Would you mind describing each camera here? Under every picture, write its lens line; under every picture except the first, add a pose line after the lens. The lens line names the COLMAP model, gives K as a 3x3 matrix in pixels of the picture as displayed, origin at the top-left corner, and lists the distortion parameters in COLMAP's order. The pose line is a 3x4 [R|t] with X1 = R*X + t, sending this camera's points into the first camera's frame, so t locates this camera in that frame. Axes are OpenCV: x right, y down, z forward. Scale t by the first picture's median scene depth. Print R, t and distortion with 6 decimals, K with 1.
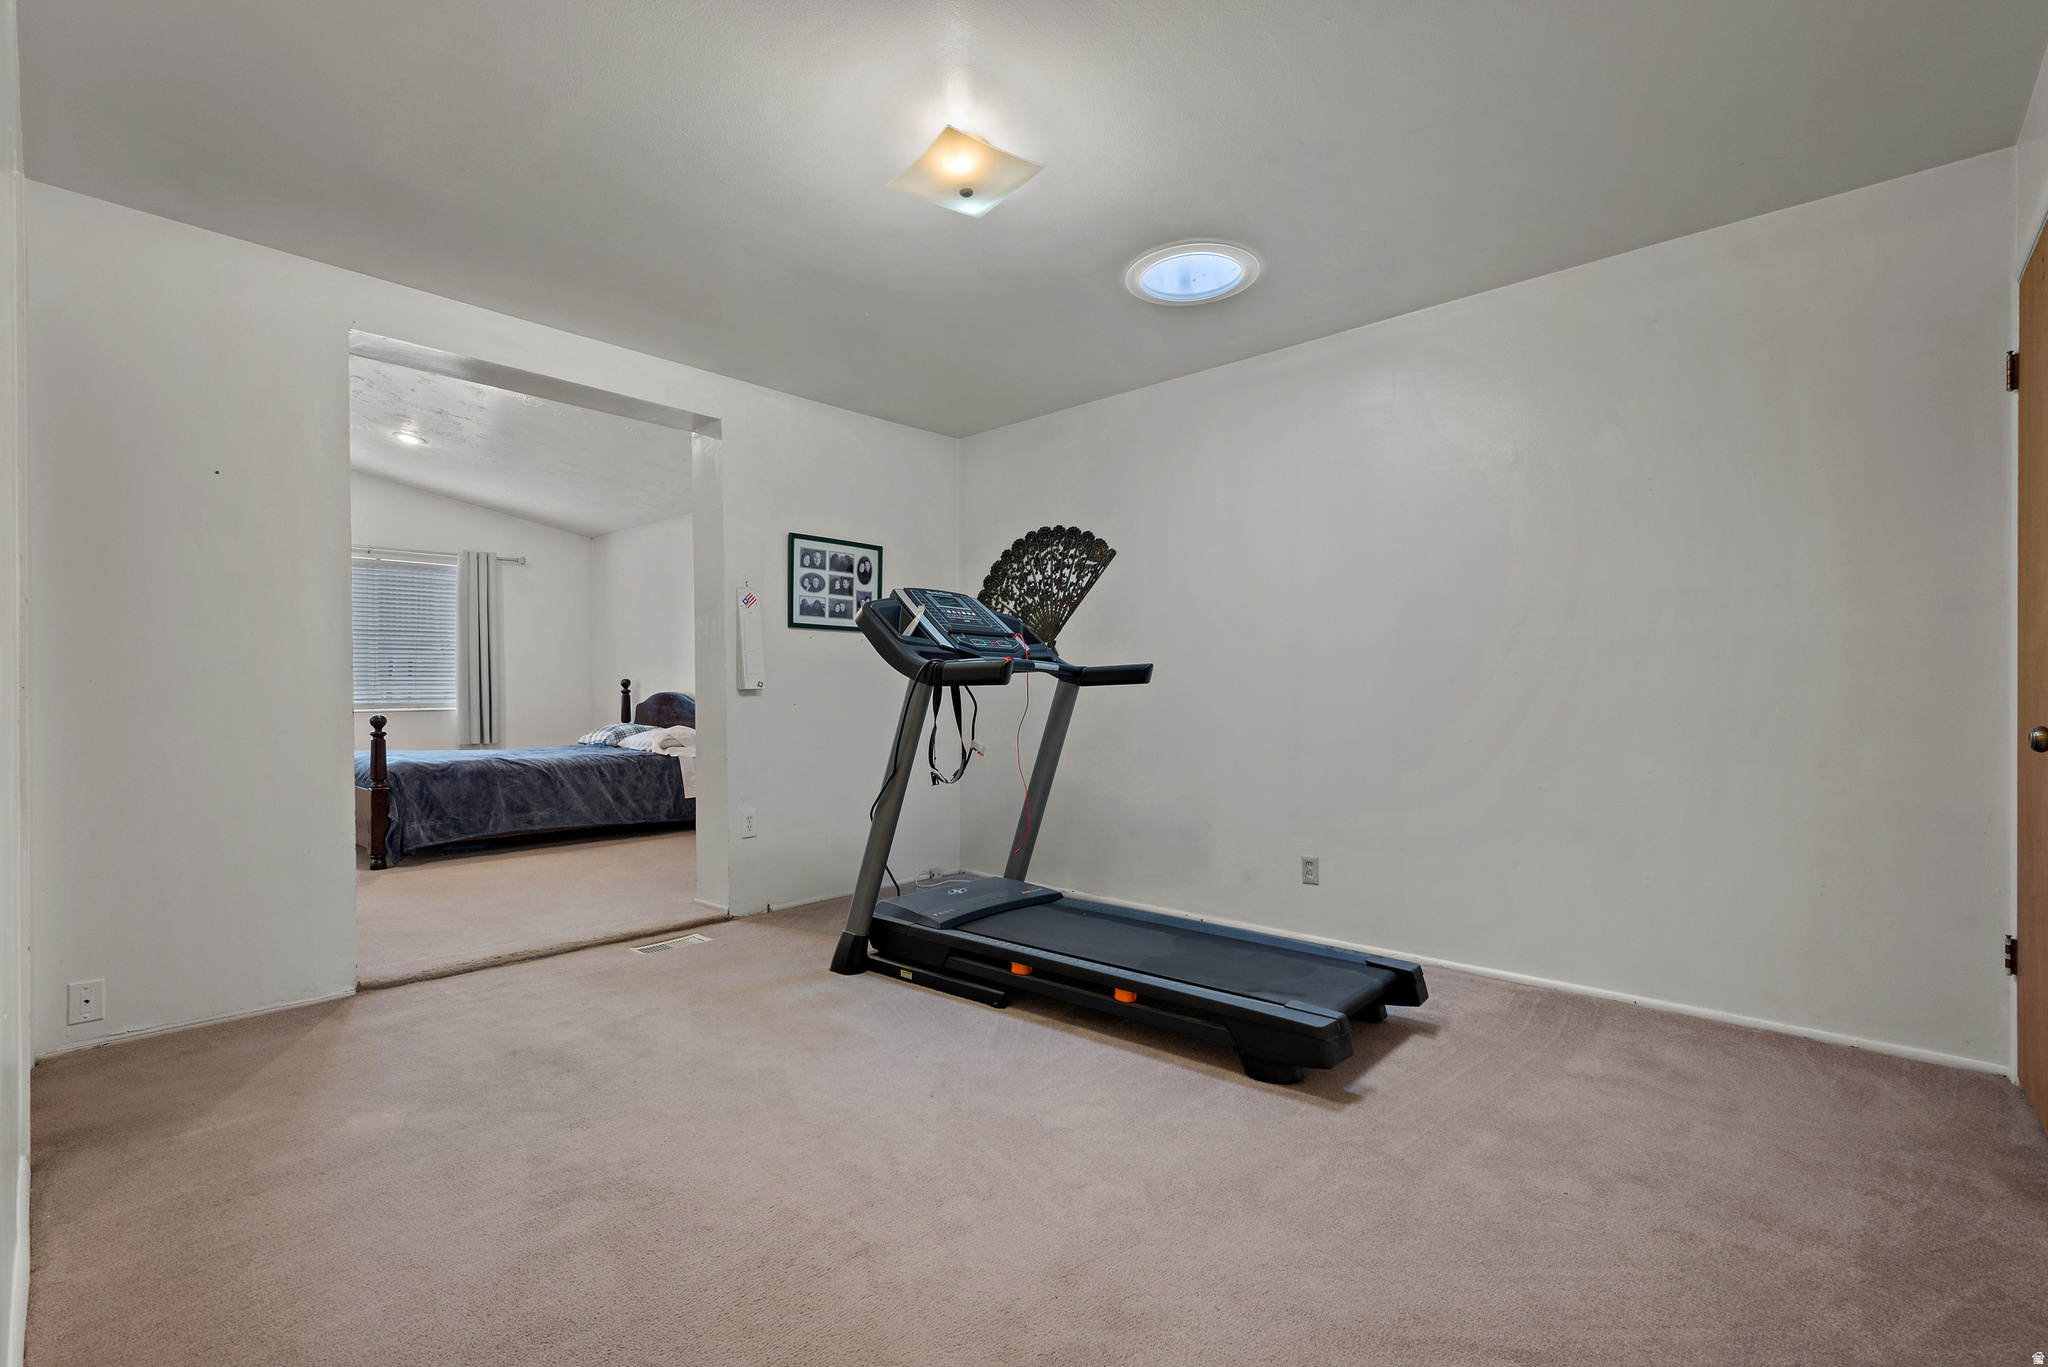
lens RADIAL K [[899.7, 0, 1024.0], [0, 899.7, 683.5], [0, 0, 1]] dist [0.000085, 0.000001]
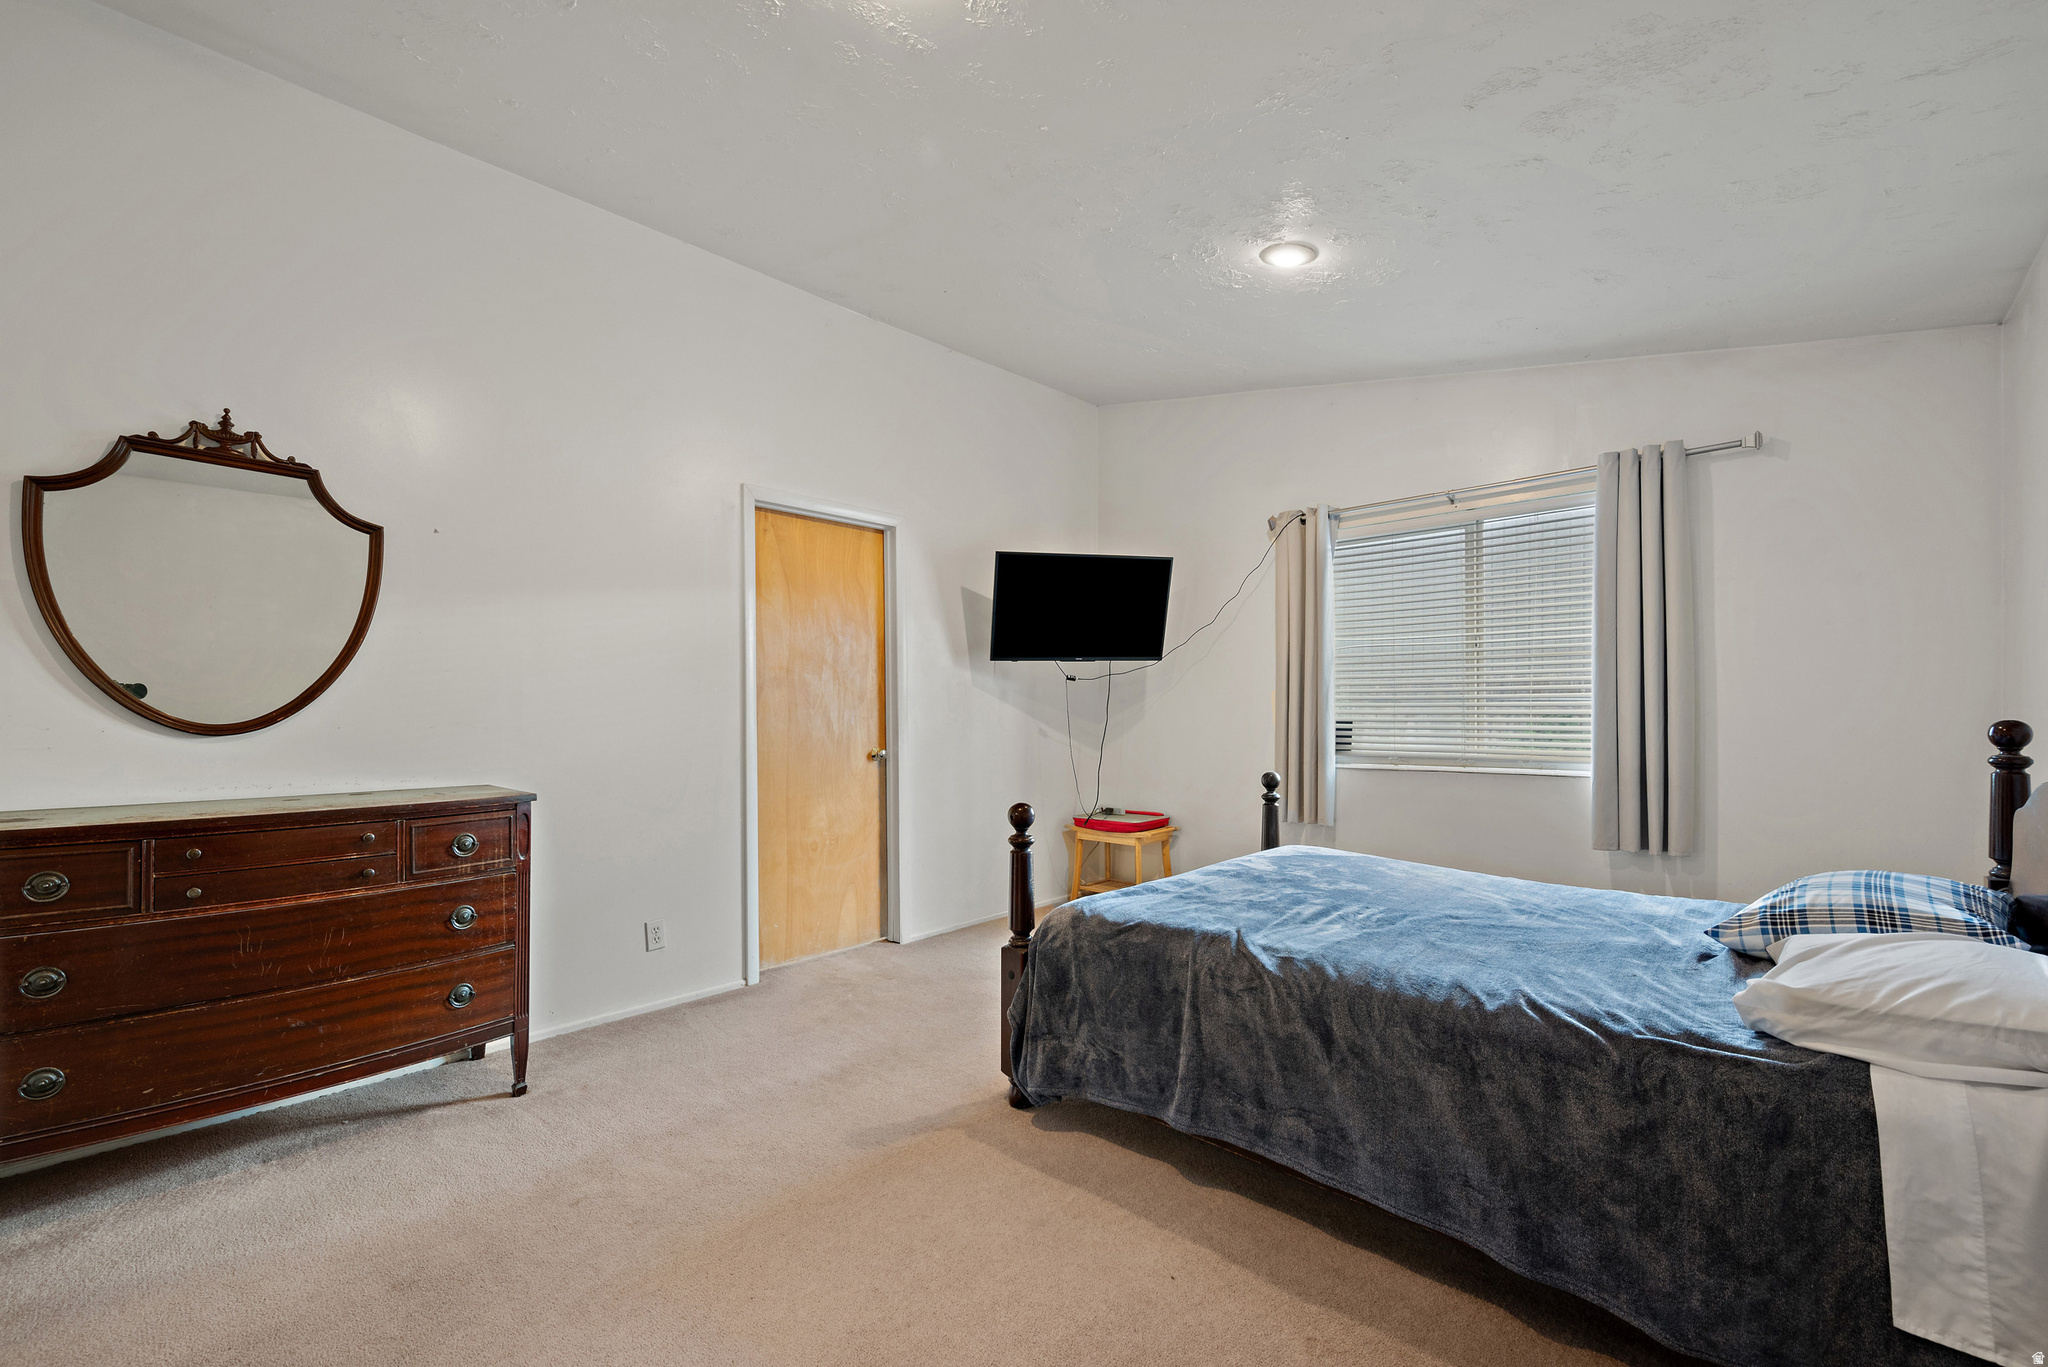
lens RADIAL K [[855.2, 0, 1024.0], [0, 855.2, 683.5], [0, 0, 1]] dist [-0.001151, -0.000159]
pose [[-0.019974, -0.019995, -0.999601, -0.151926], [0.010175, 0.999744, -0.020201, -0.016947], [0.999749, -0.010574, -0.019765, 0.696087]]
